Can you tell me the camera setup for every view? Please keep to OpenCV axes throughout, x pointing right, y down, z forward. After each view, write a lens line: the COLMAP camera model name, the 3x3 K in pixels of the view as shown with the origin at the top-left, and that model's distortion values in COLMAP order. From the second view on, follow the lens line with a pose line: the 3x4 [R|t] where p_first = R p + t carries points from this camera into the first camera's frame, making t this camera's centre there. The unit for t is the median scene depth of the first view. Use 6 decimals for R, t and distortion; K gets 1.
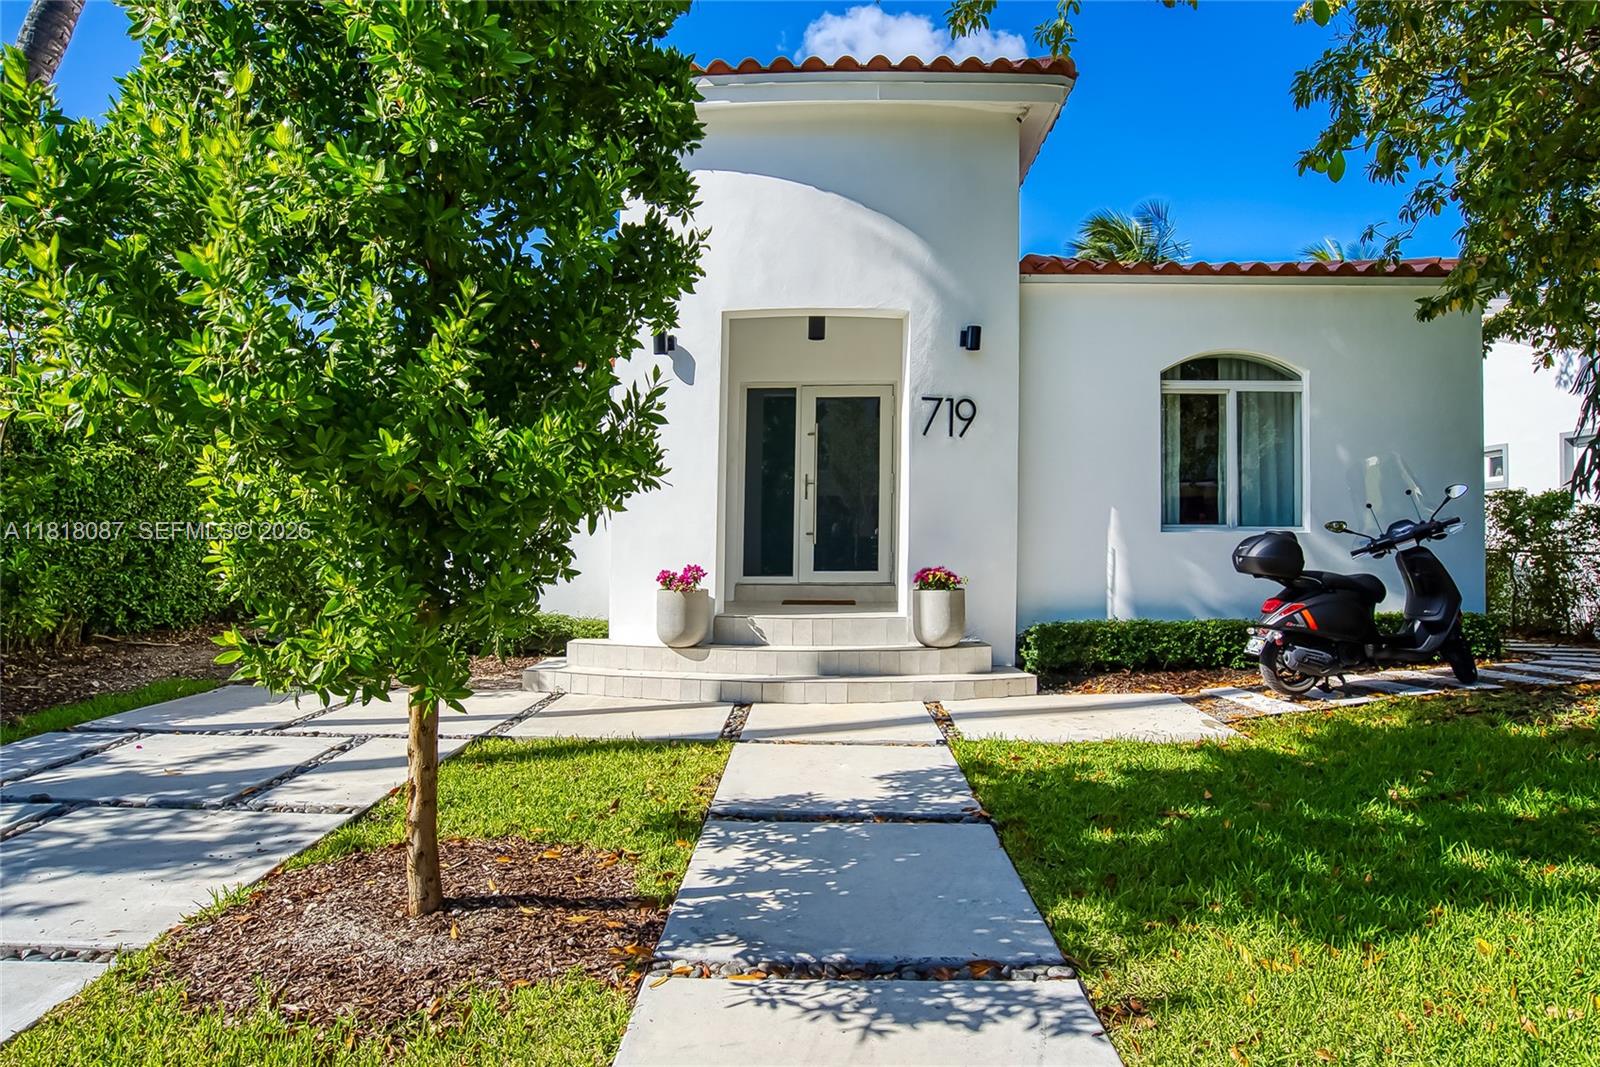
lens RADIAL K [[826.1, 0, 800.0], [0, 826.1, 533.5], [0, 0, 1]] dist [-0.053496, 0.000180]
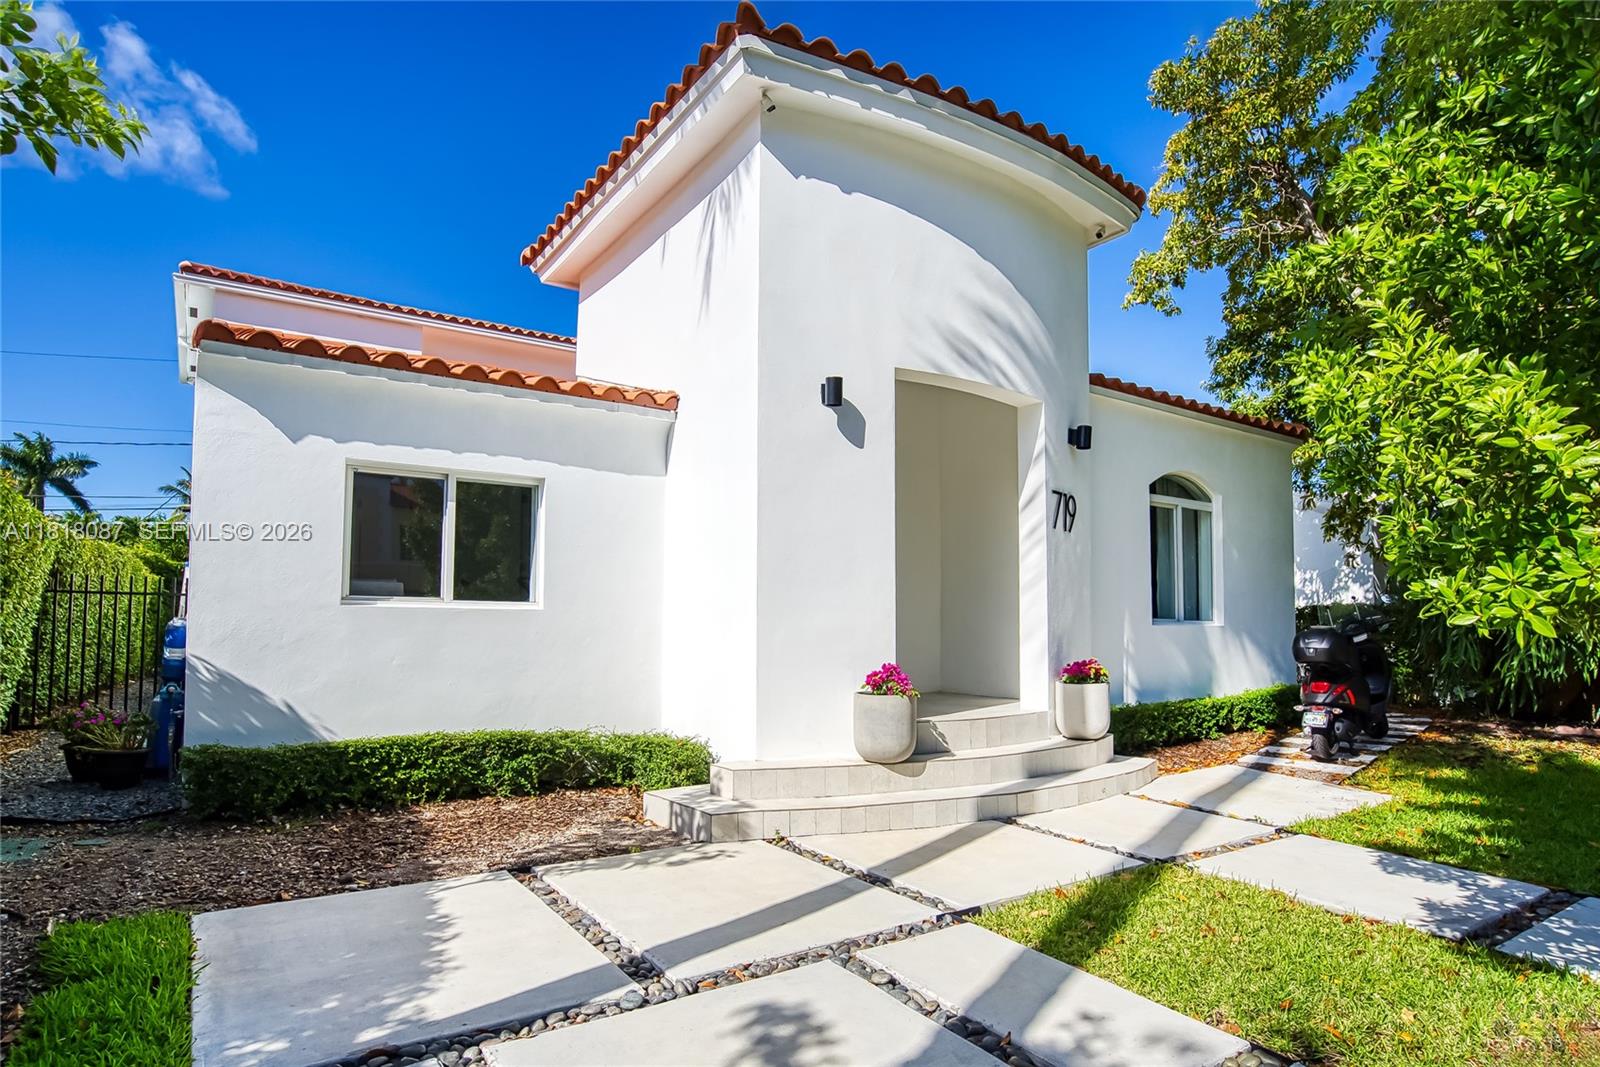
lens RADIAL K [[819.5, 0, 796.3], [0, 819.5, 597.6], [0, 0, 1]] dist [-0.002397, -0.000463]
pose [[0.823918, 0.024007, 0.566201, -0.682364], [-0.010762, 0.999585, -0.026721, -0.004759], [-0.566607, 0.015923, 0.823834, 0.363258]]
